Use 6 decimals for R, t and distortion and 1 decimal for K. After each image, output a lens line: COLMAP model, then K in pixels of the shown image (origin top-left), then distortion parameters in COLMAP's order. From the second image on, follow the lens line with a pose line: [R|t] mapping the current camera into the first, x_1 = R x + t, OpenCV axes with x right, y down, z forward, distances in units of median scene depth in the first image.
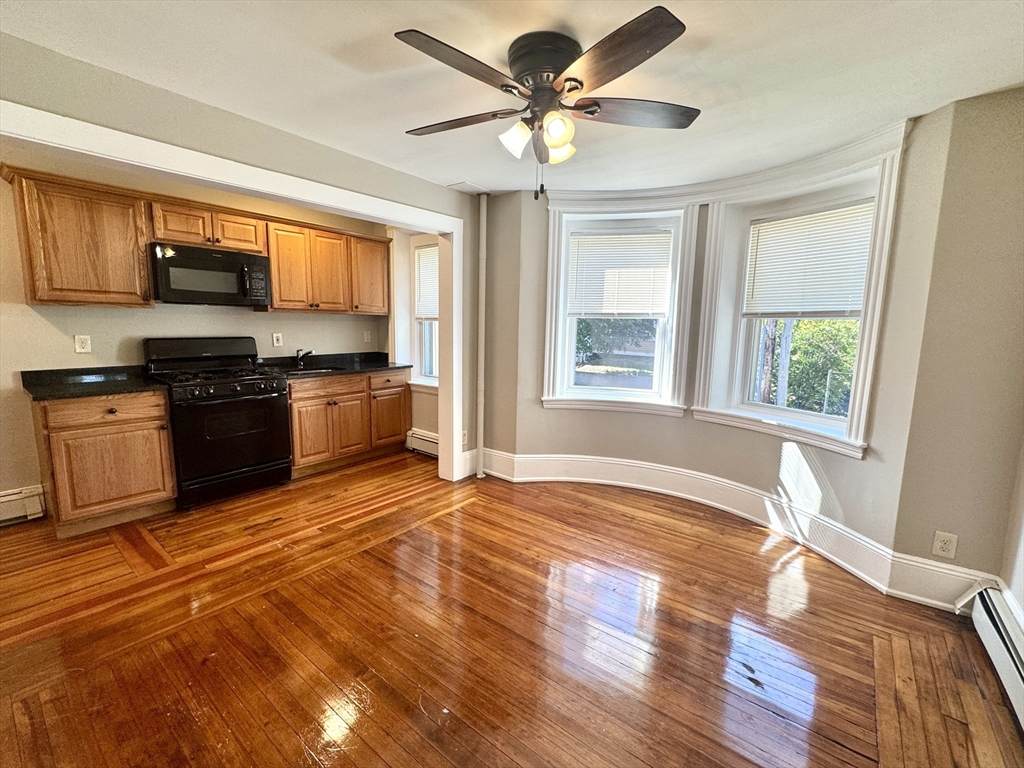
lens RADIAL K [[441.4, 0, 507.0], [0, 441.4, 381.2], [0, 0, 1]] dist [0.003913, -0.000185]
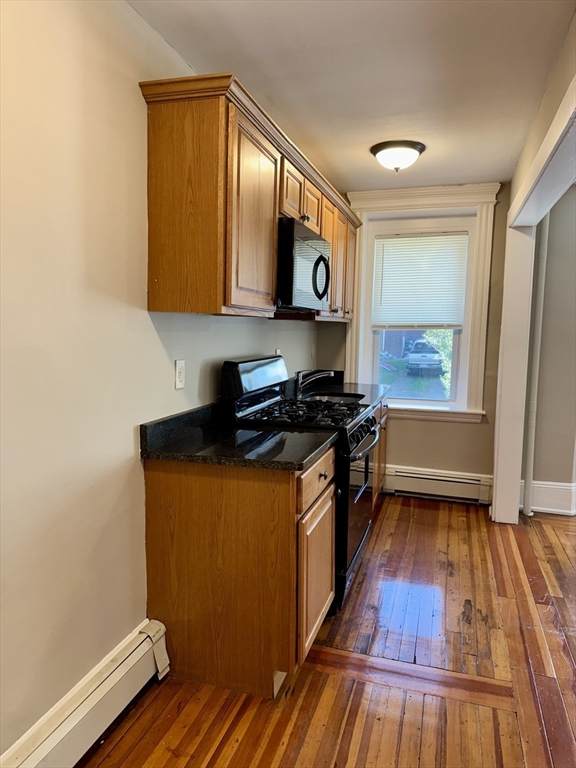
lens RADIAL K [[545.0, 0, 293.6], [0, 545.0, 379.9], [0, 0, 1]] dist [0.048976, -0.060708]
pose [[0.923898, -0.038833, 0.380664, -1.120005], [0.049446, 0.998612, -0.018136, -0.055883], [-0.379432, 0.035578, 0.924535, 0.248926]]
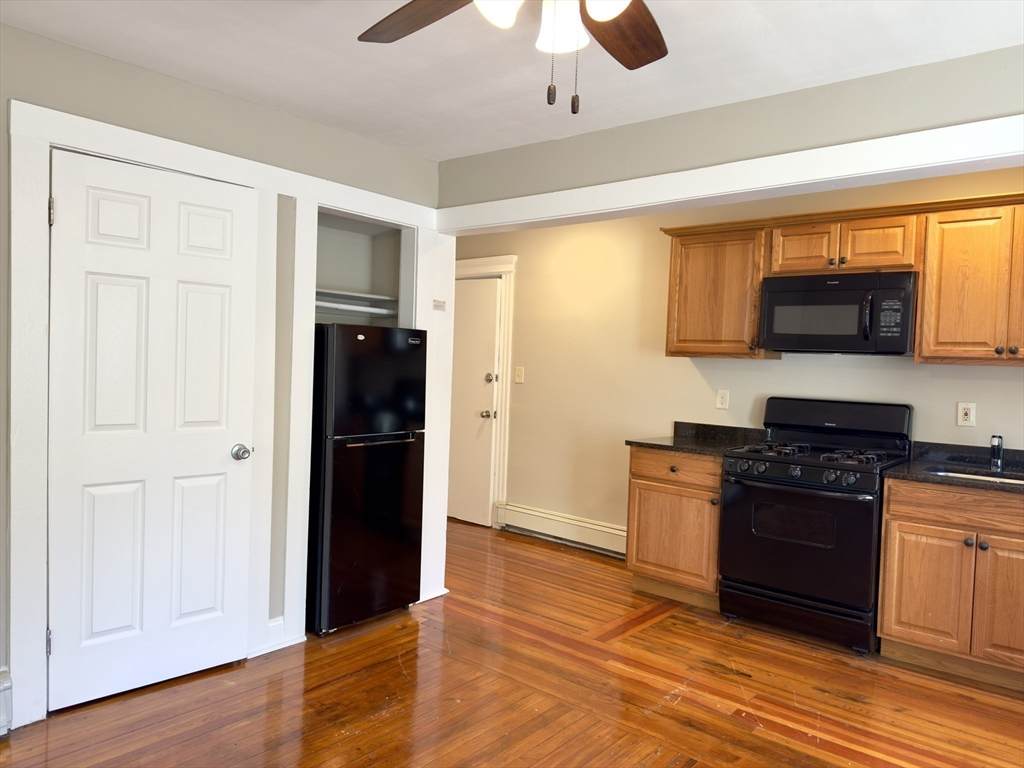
lens RADIAL K [[726.7, 0, 520.1], [0, 726.7, 384.2], [0, 0, 1]] dist [0.048976, -0.060708]
pose [[-0.013172, 0.014513, -0.999808, 0.552105], [-0.169418, 0.985406, 0.016536, -0.069386], [0.985456, 0.169604, -0.010521, 0.611917]]
